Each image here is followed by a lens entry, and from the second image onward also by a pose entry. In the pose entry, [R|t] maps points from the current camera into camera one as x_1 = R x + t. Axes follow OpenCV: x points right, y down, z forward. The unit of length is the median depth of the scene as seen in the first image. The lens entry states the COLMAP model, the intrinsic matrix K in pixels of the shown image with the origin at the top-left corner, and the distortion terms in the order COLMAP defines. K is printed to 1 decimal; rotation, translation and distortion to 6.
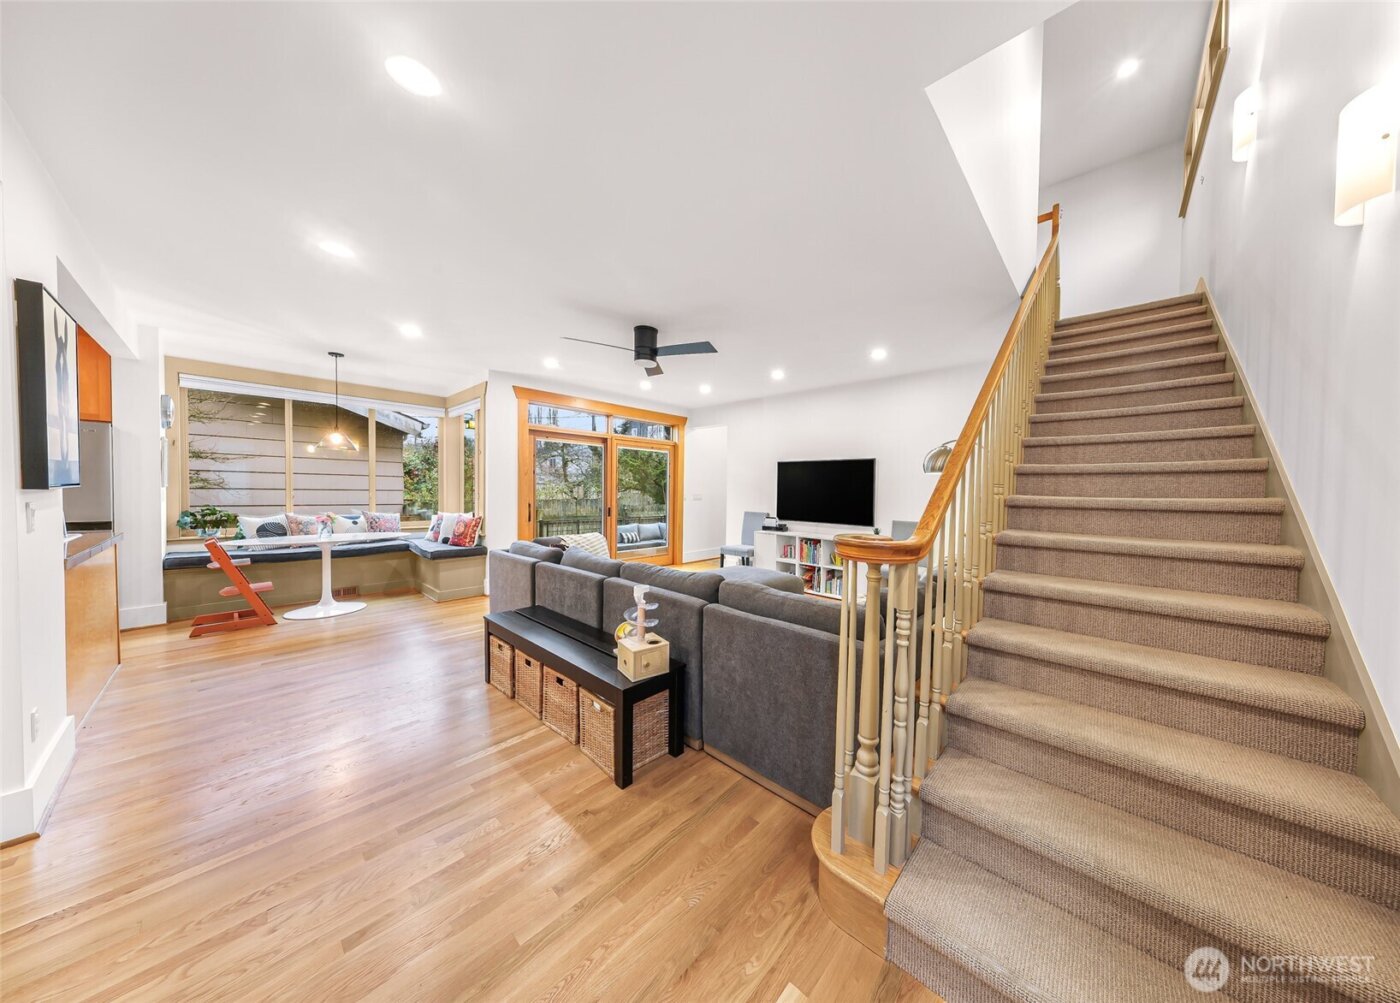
lens RADIAL K [[431.4, 0, 742.4], [0, 431.4, 502.4], [0, 0, 1]] dist [-0.000816, -0.000059]
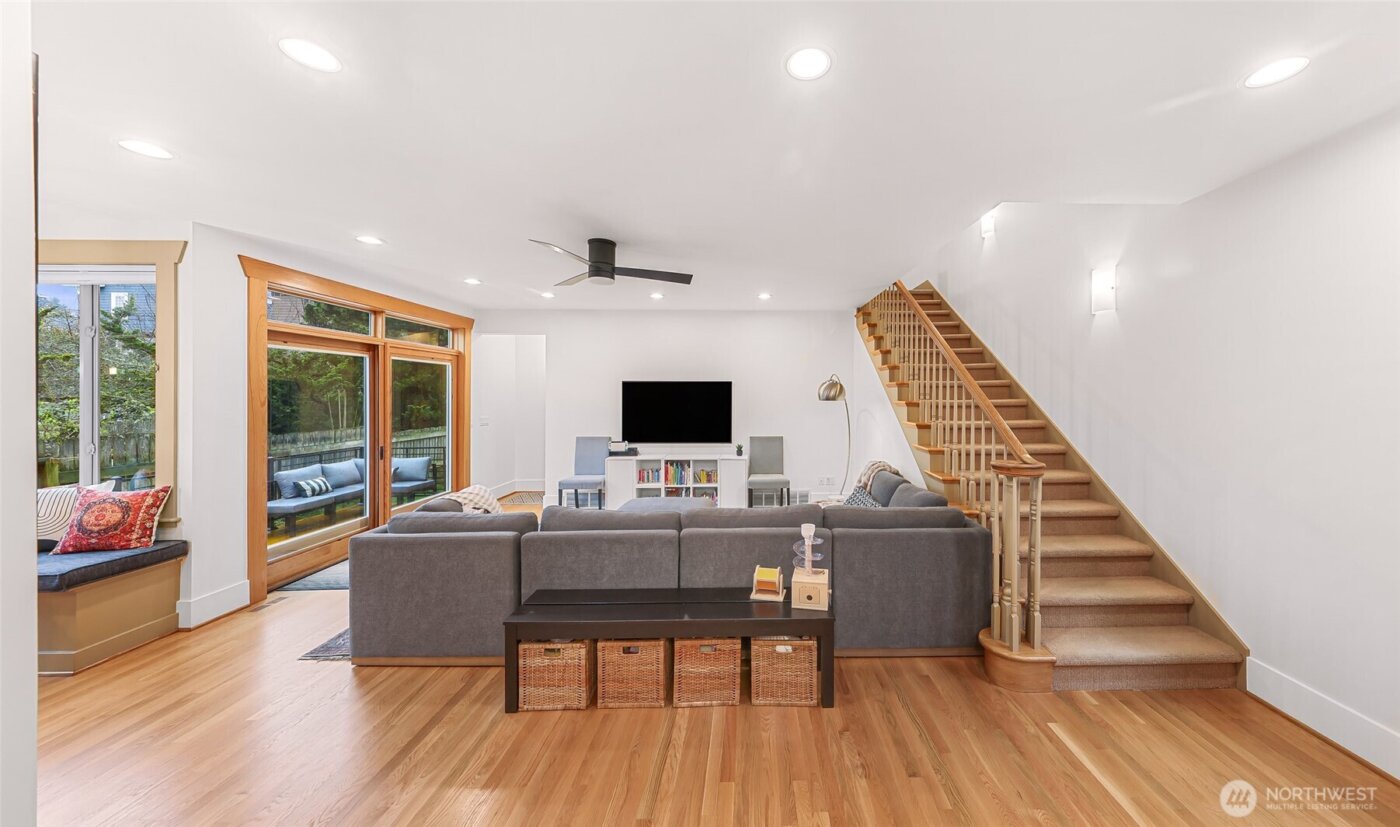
lens RADIAL K [[463.7, 0, 754.0], [0, 463.7, 395.5], [0, 0, 1]] dist [-0.000510, 0.000004]
pose [[0.750441, -0.016986, 0.660719, -0.421739], [0.033017, 0.999385, -0.011808, -0.048675], [-0.660112, 0.030676, 0.750540, 0.070250]]
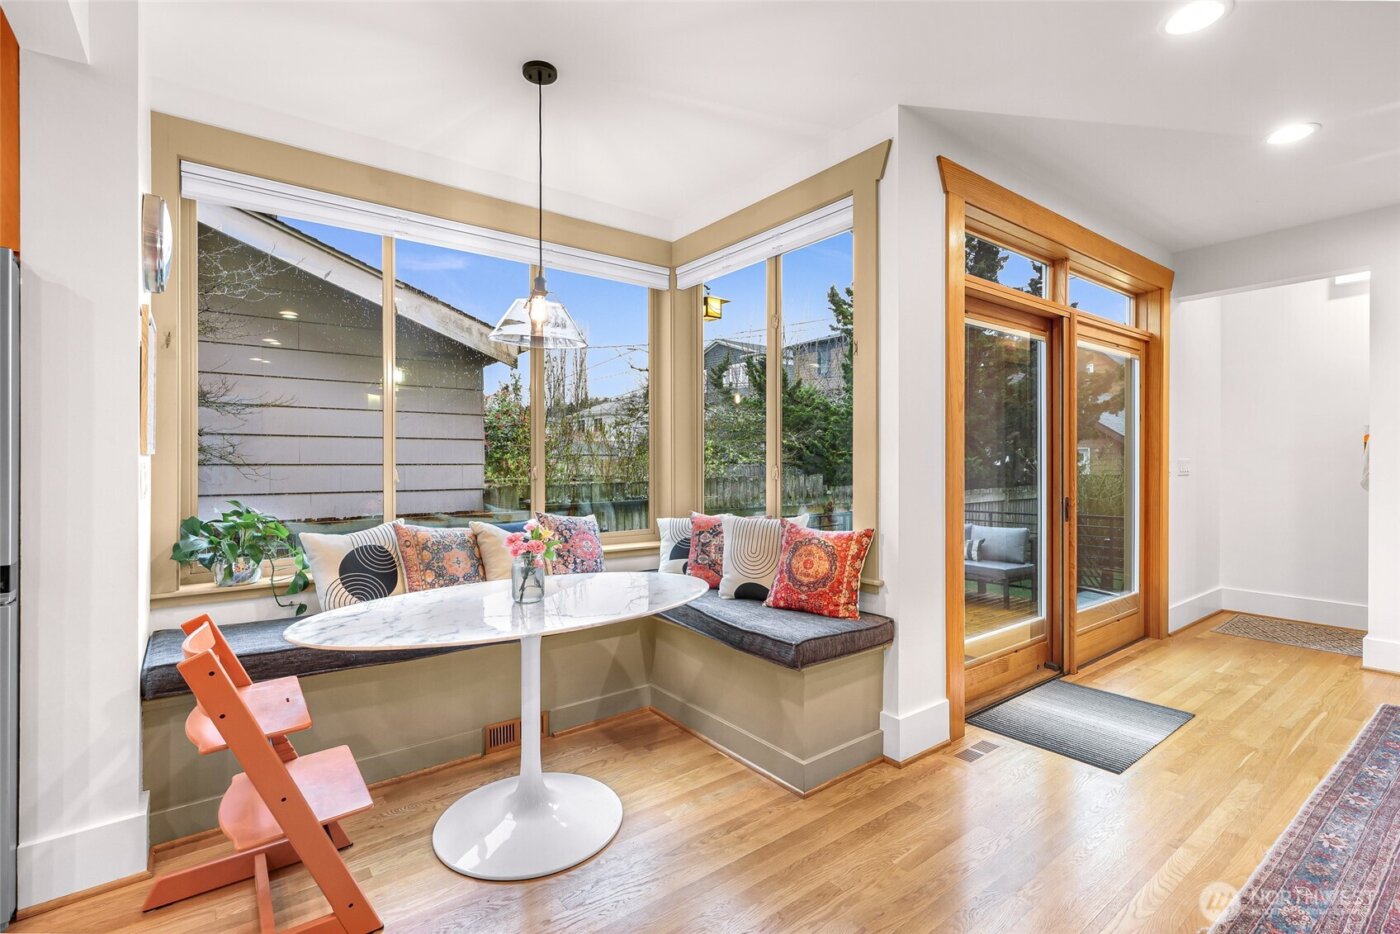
lens RADIAL K [[638.0, 0, 700.0], [0, 638.0, 467.0], [0, 0, 1]] dist [0.000433, -0.000114]
pose [[0.977334, -0.014540, -0.211203, -0.611183], [0.010114, 0.999706, -0.022019, -0.007149], [0.211462, 0.019384, 0.977194, 0.452875]]
